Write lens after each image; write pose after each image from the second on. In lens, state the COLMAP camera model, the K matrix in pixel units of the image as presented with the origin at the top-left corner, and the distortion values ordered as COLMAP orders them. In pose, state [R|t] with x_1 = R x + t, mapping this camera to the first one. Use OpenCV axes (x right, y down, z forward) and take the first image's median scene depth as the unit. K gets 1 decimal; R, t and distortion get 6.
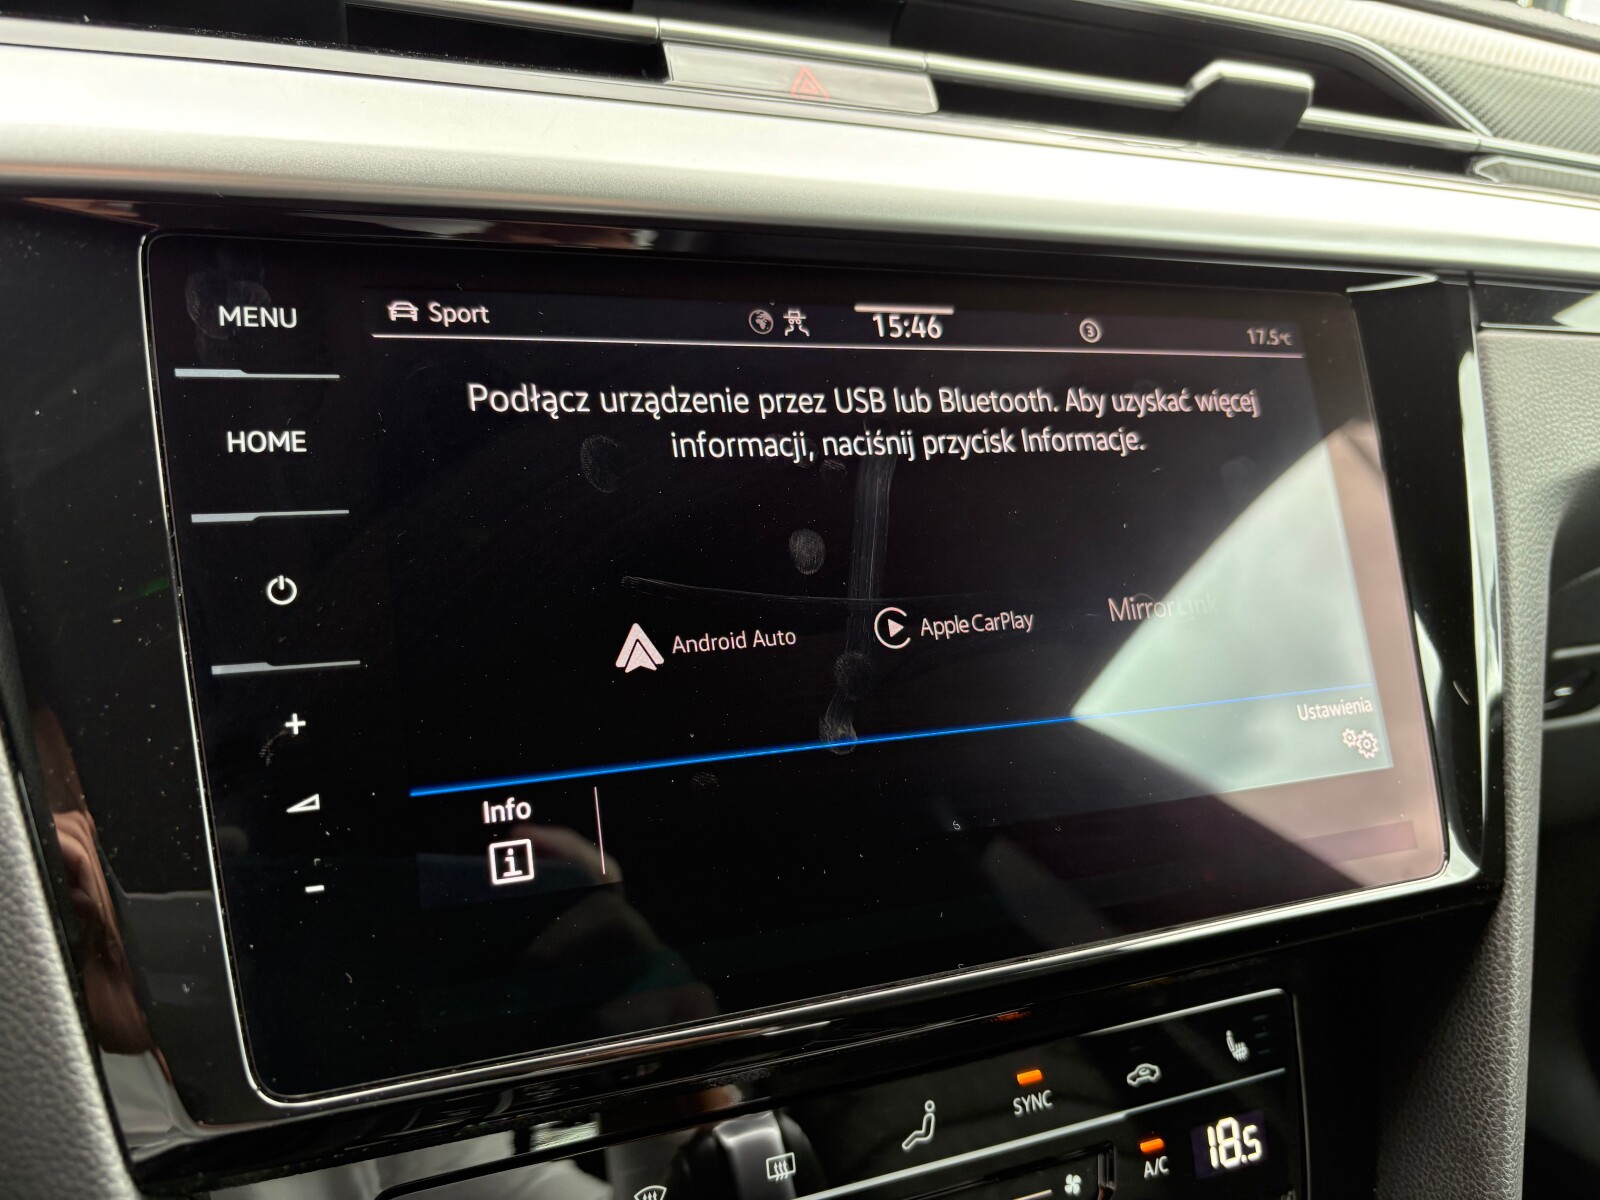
lens RADIAL K [[1286.2, 0, 803.1], [0, 1286.2, 600.4], [0, 0, 1]] dist [0.000131, -0.037329]
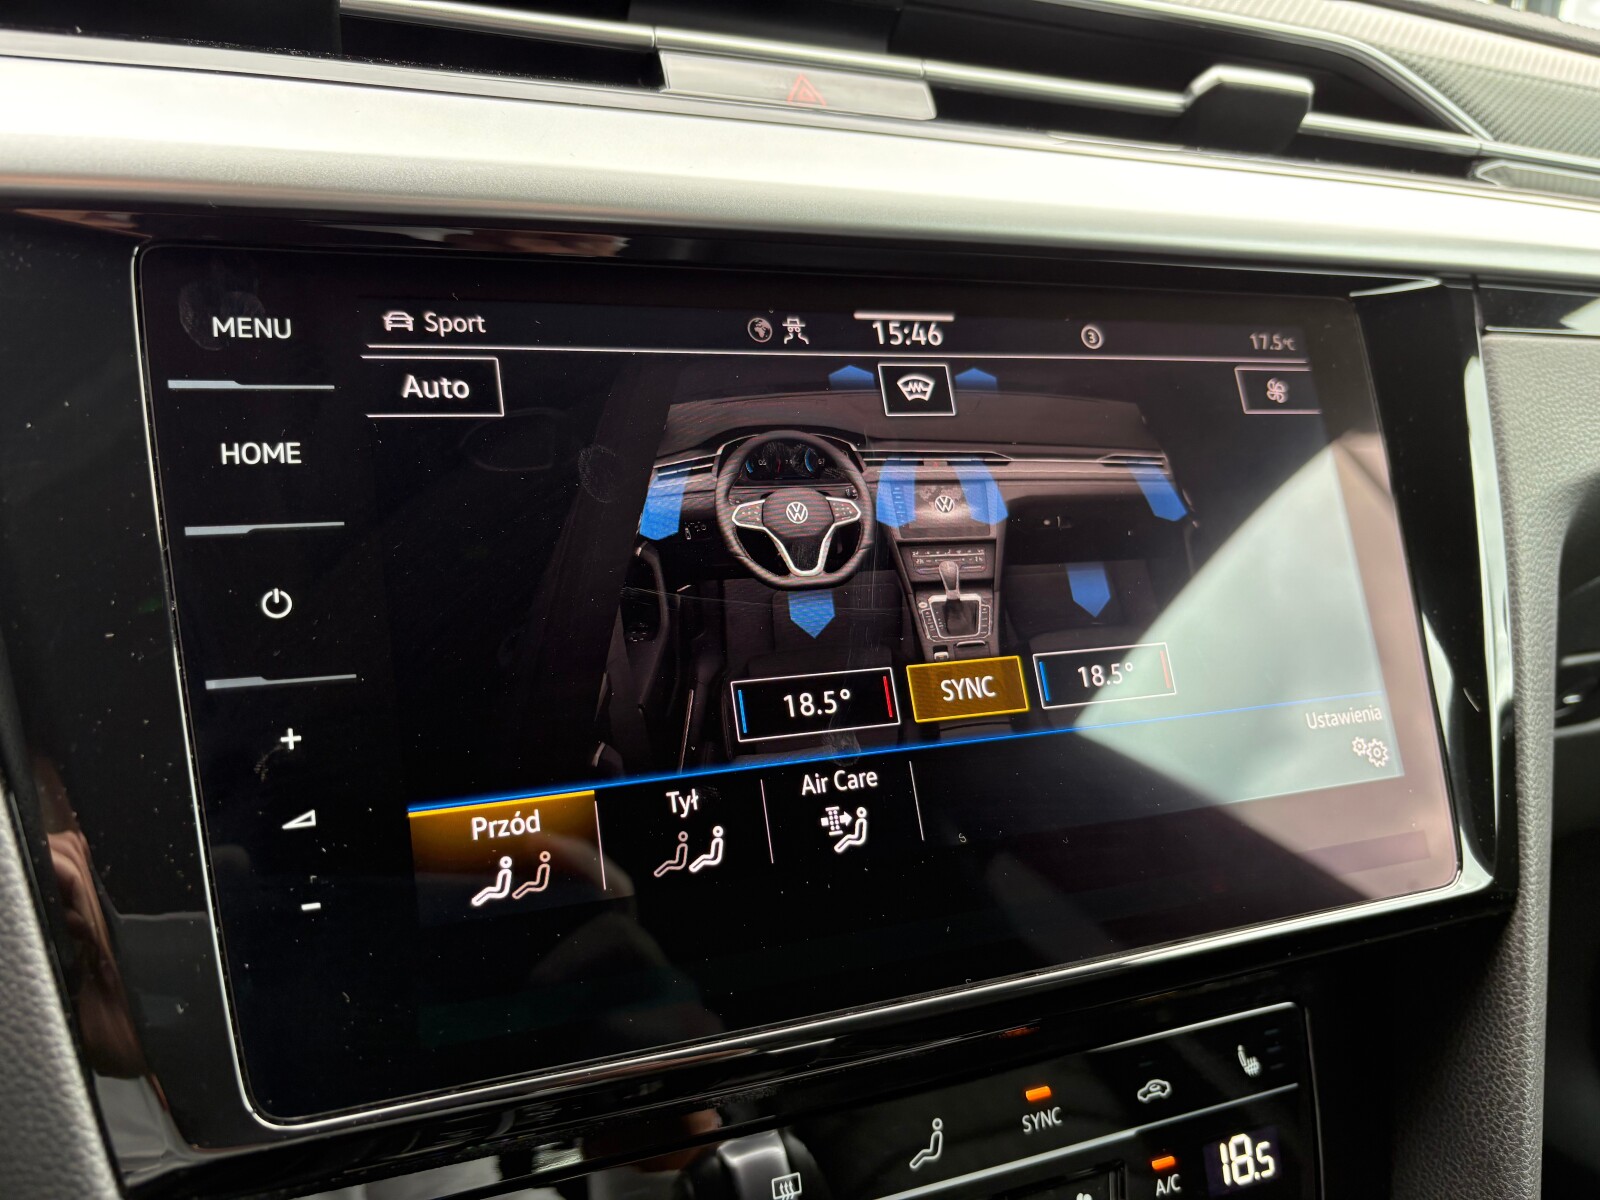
lens RADIAL K [[1286.1, 0, 797.7], [0, 1286.1, 601.2], [0, 0, 1]] dist [0.003950, -0.043335]
pose [[0.999963, -0.007971, -0.003365, -0.001857], [0.007931, 0.999898, -0.011853, 0.004017], [0.003459, 0.011826, 0.999924, 0.011139]]
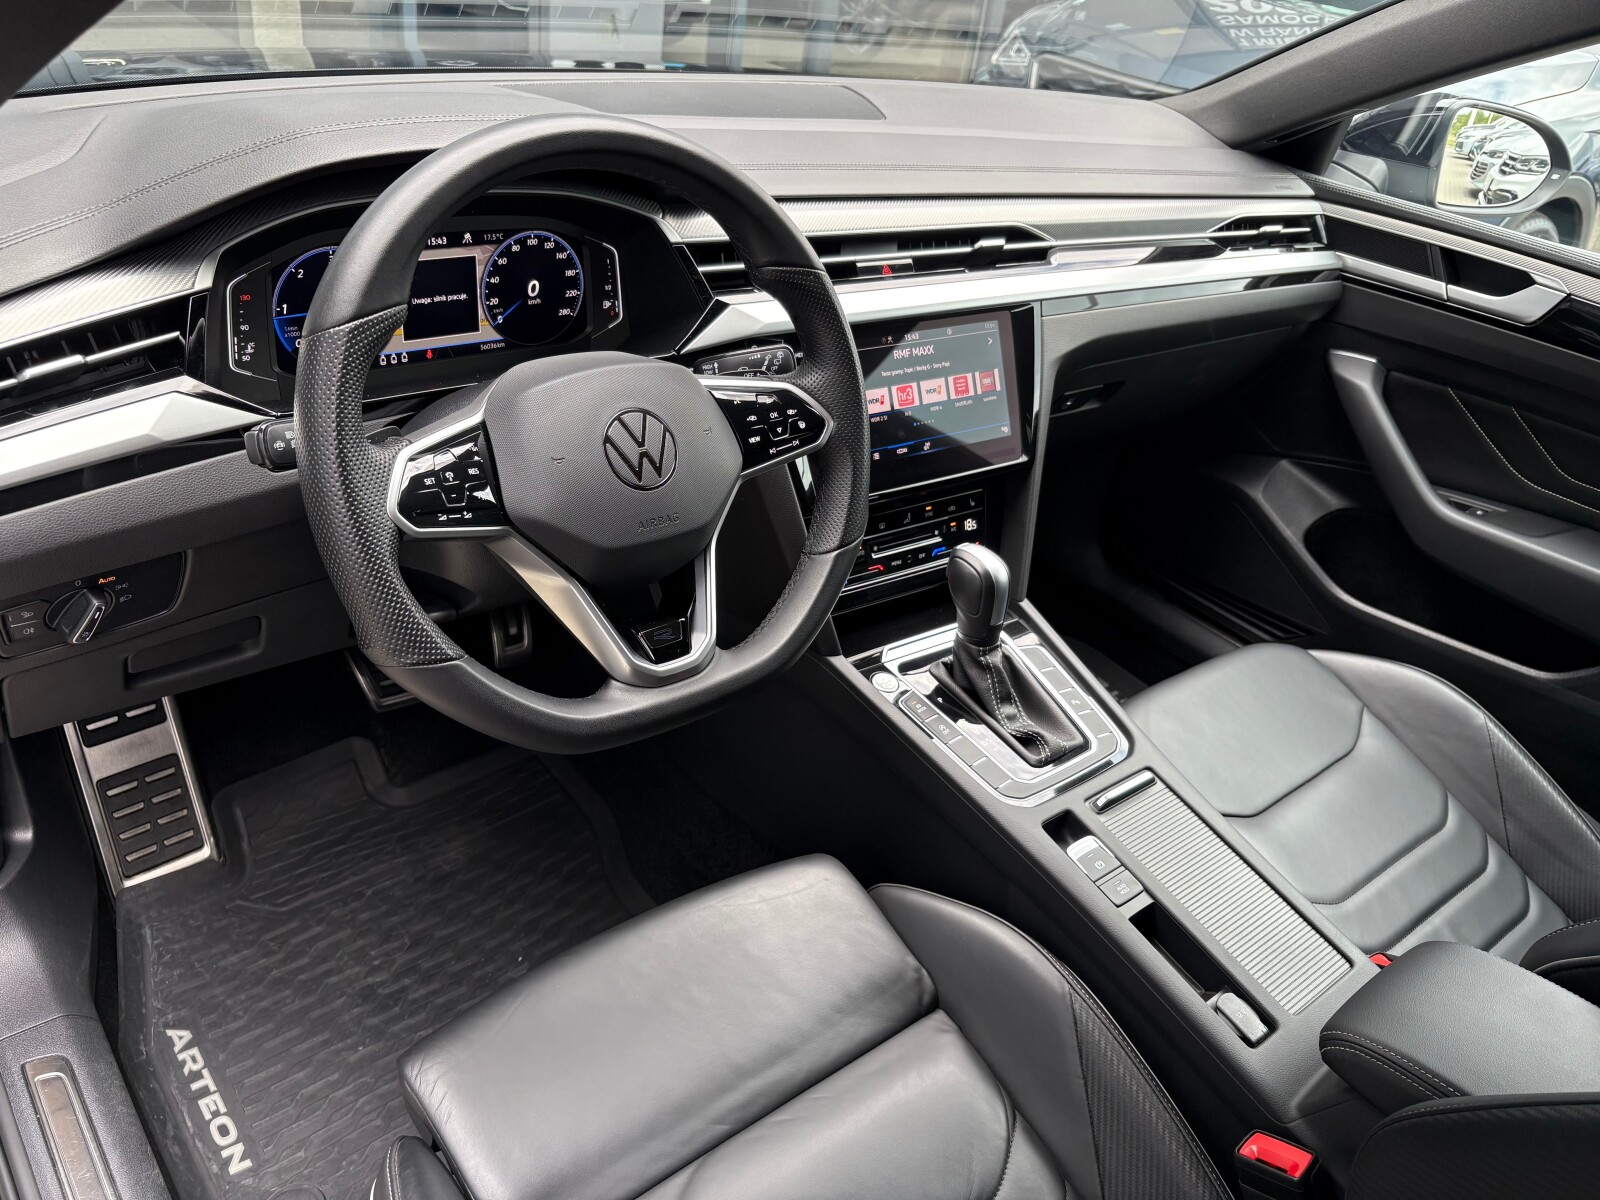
lens RADIAL K [[1205.0, 0, 778.3], [0, 1205.0, 615.1], [0, 0, 1]] dist [-0.001737, -0.005001]
pose [[0.975197, -0.059144, 0.213290, -1.244570], [-0.008164, 0.953370, 0.301693, -0.527522], [-0.221188, -0.295951, 0.929241, -2.864685]]
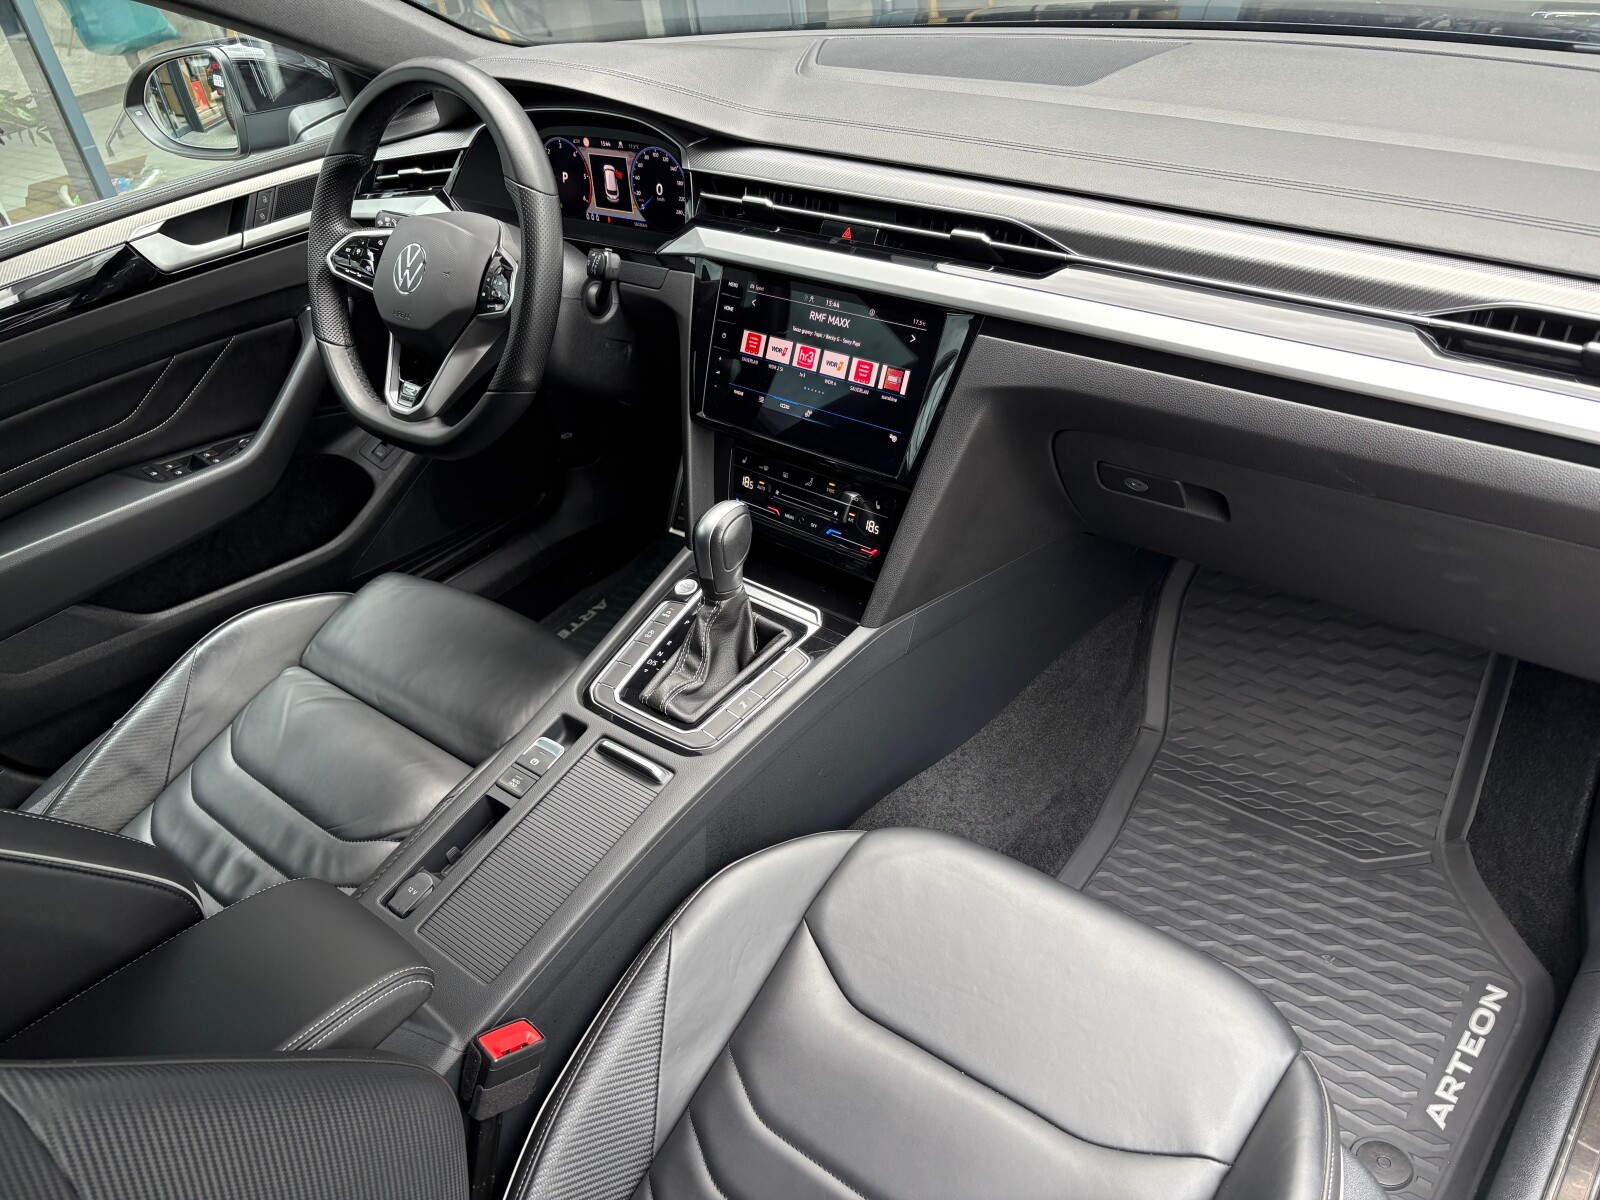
lens RADIAL K [[1205.0, 0, 778.3], [0, 1205.0, 615.1], [0, 0, 1]] dist [-0.001737, -0.005001]
pose [[0.387444, 0.441243, -0.809439, 3.616827], [-0.106859, 0.893595, 0.435969, -0.992446], [0.915679, -0.082418, 0.393369, -0.800425]]
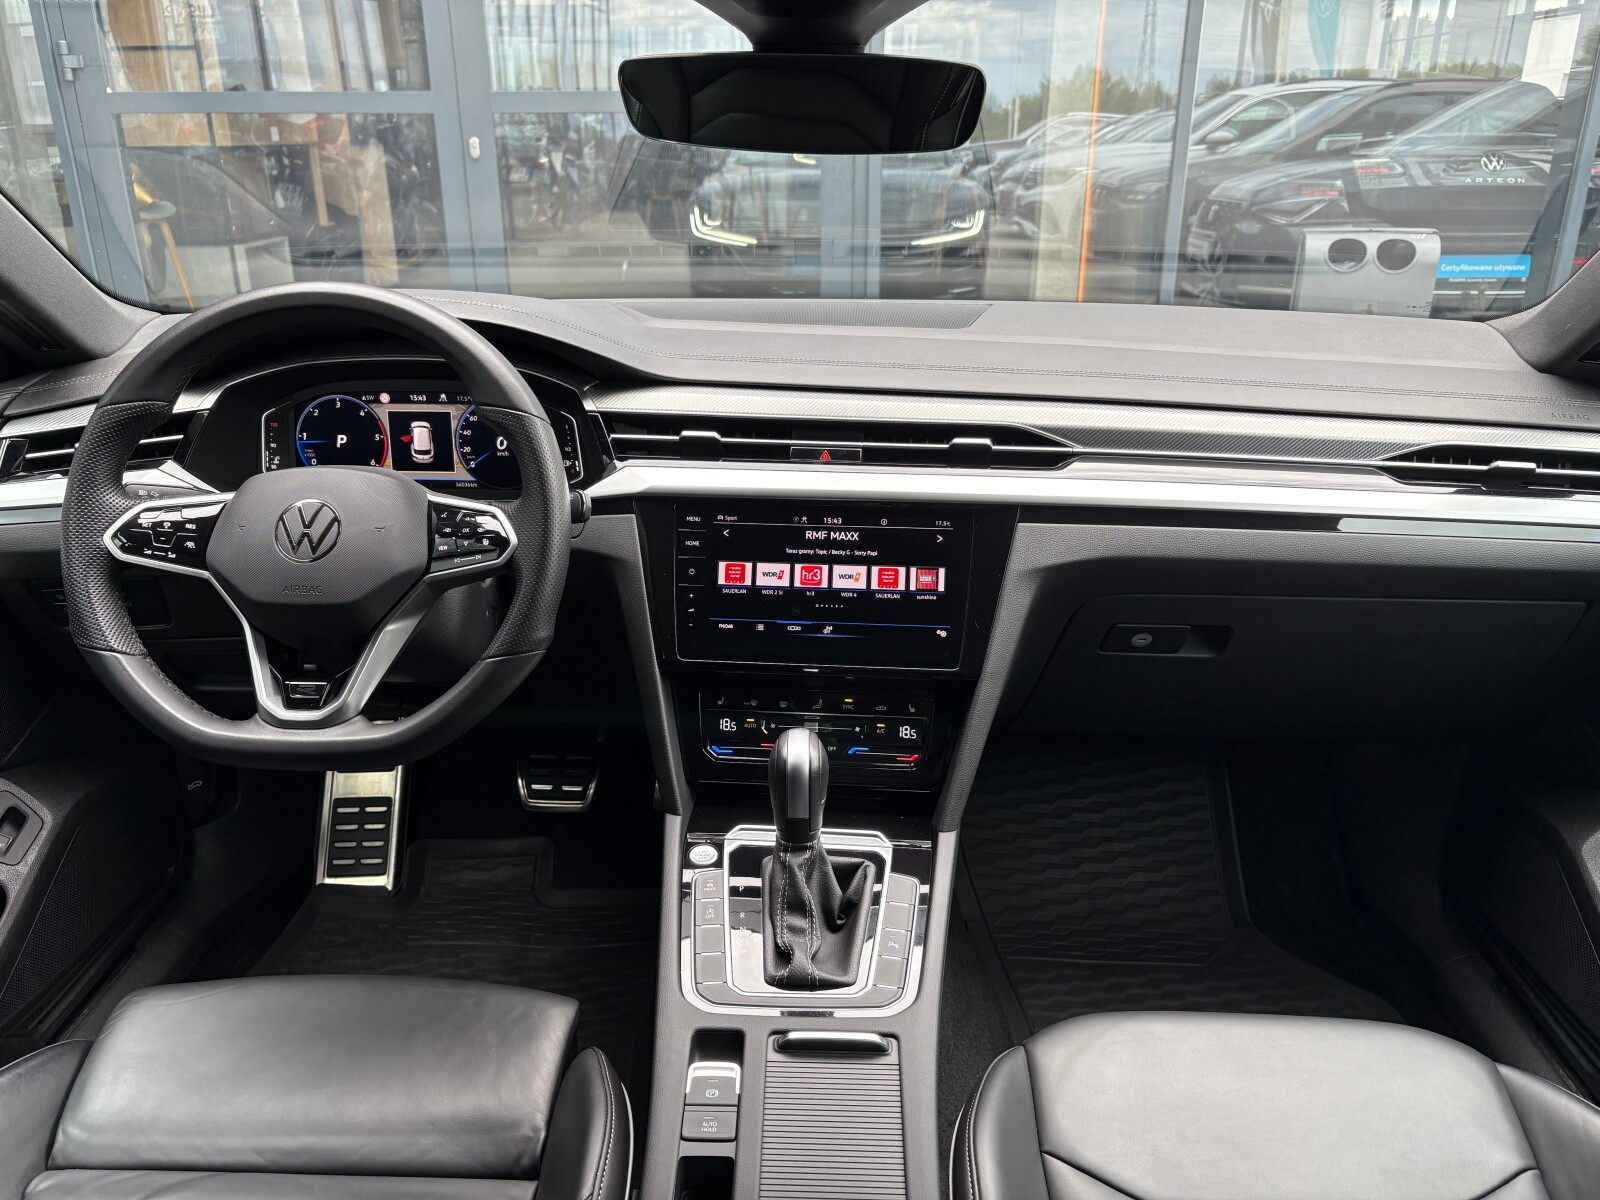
lens RADIAL K [[1191.5, 0, 793.2], [0, 1191.5, 611.1], [0, 0, 1]] dist [0.030791, -0.051246]
pose [[0.884364, 0.121557, -0.450693, 1.744466], [-0.084896, 0.991281, 0.100773, -0.296177], [0.459013, -0.050858, 0.886973, -2.523070]]
